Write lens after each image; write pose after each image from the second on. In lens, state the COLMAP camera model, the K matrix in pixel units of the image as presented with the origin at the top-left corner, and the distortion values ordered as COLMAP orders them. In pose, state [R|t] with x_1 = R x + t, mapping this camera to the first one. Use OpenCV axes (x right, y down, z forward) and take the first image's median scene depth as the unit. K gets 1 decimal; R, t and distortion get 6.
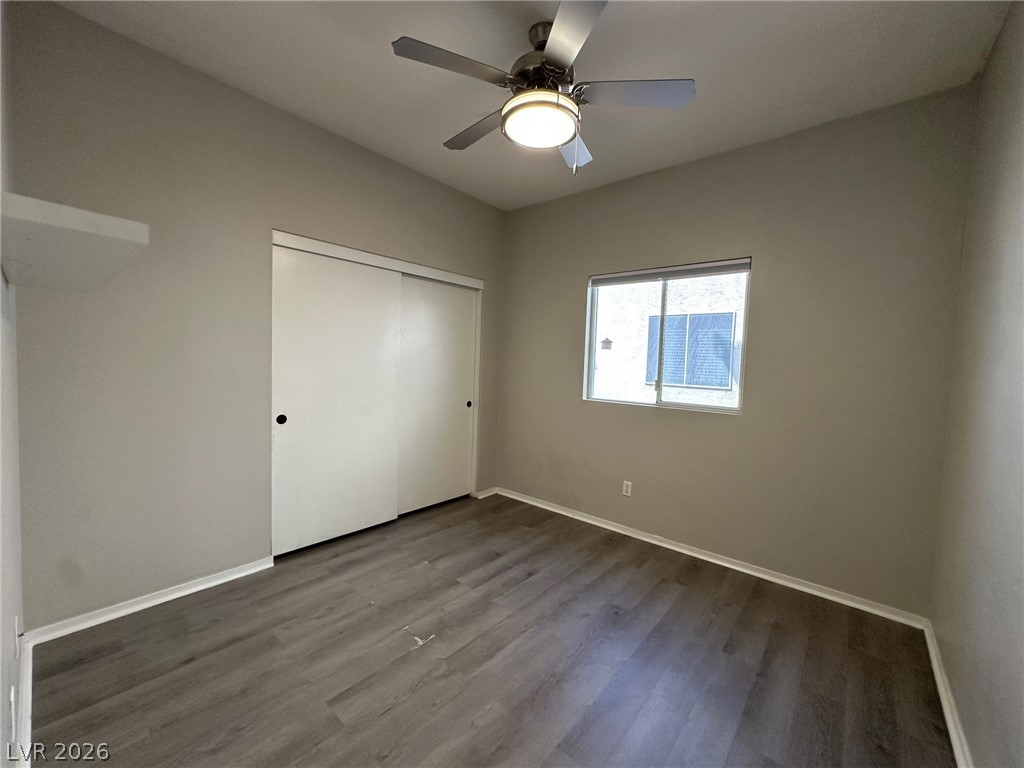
lens RADIAL K [[407.6, 0, 513.5], [0, 407.6, 384.1], [0, 0, 1]] dist [-0.004248, 0.000440]
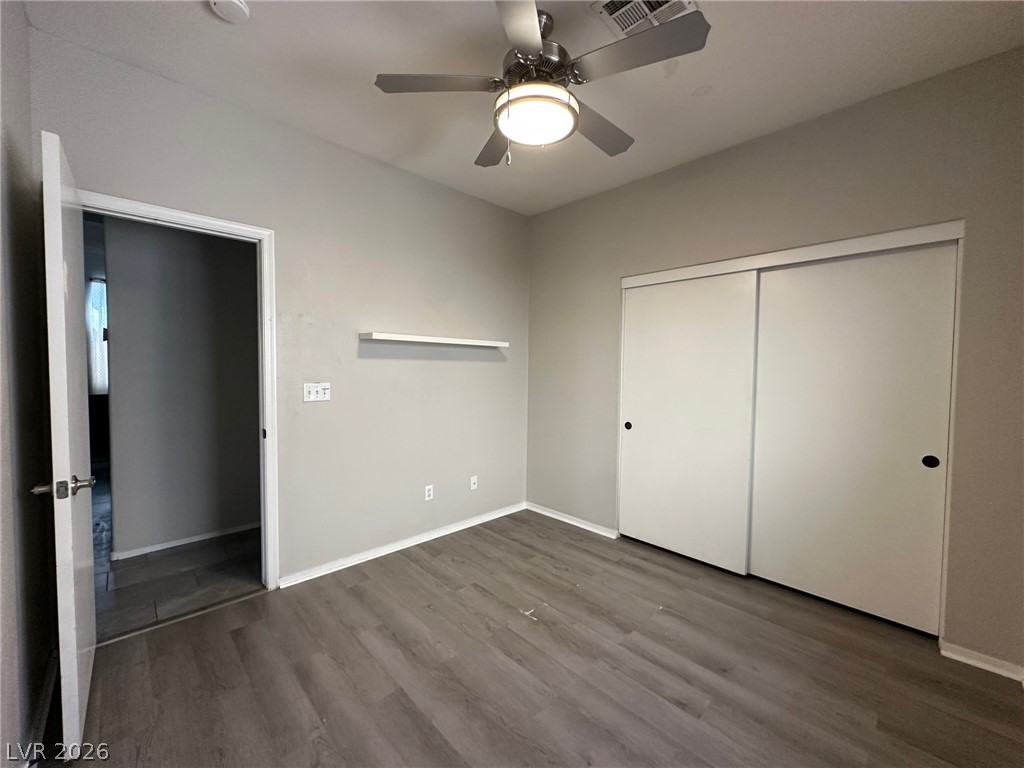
lens RADIAL K [[407.6, 0, 513.3], [0, 407.6, 384.8], [0, 0, 1]] dist [-0.004248, 0.000440]
pose [[-0.095550, 0.002809, -0.995421, 0.805639], [-0.070574, 0.997460, 0.009589, -0.030134], [0.992920, 0.071167, -0.095109, 0.868047]]
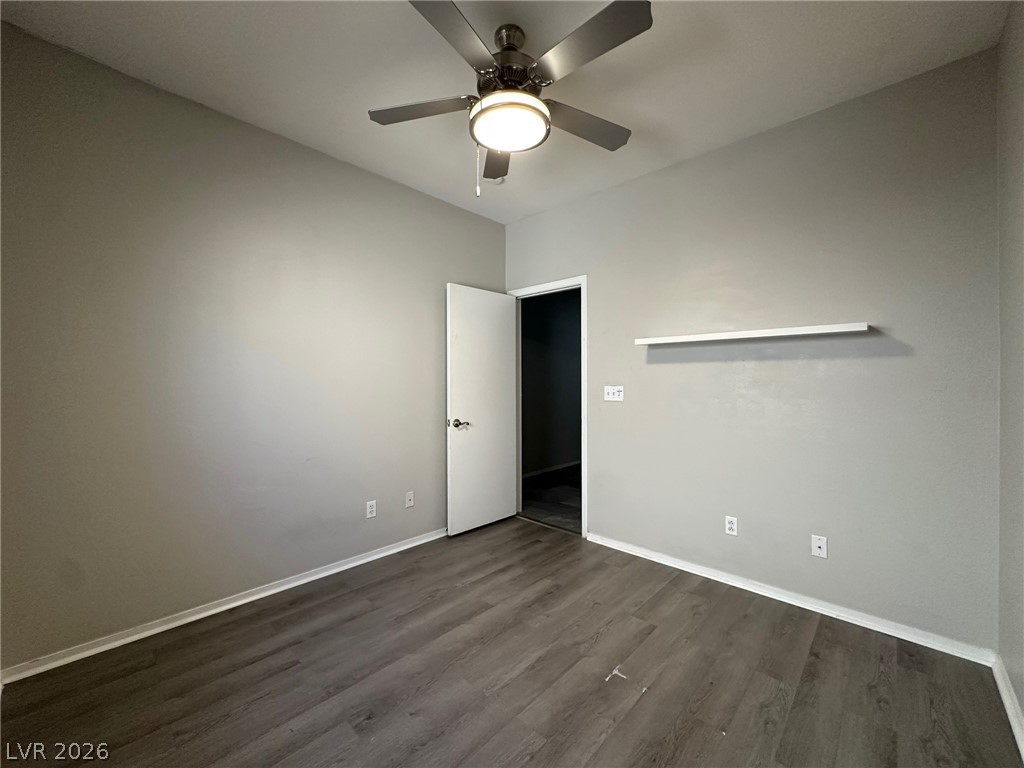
lens RADIAL K [[407.6, 0, 512.3], [0, 407.6, 381.6], [0, 0, 1]] dist [-0.004248, 0.000440]
pose [[-0.997939, -0.036963, 0.052459, -0.011292], [-0.033958, 0.997793, 0.057060, -0.068627], [-0.054452, 0.055161, -0.996992, 1.620666]]
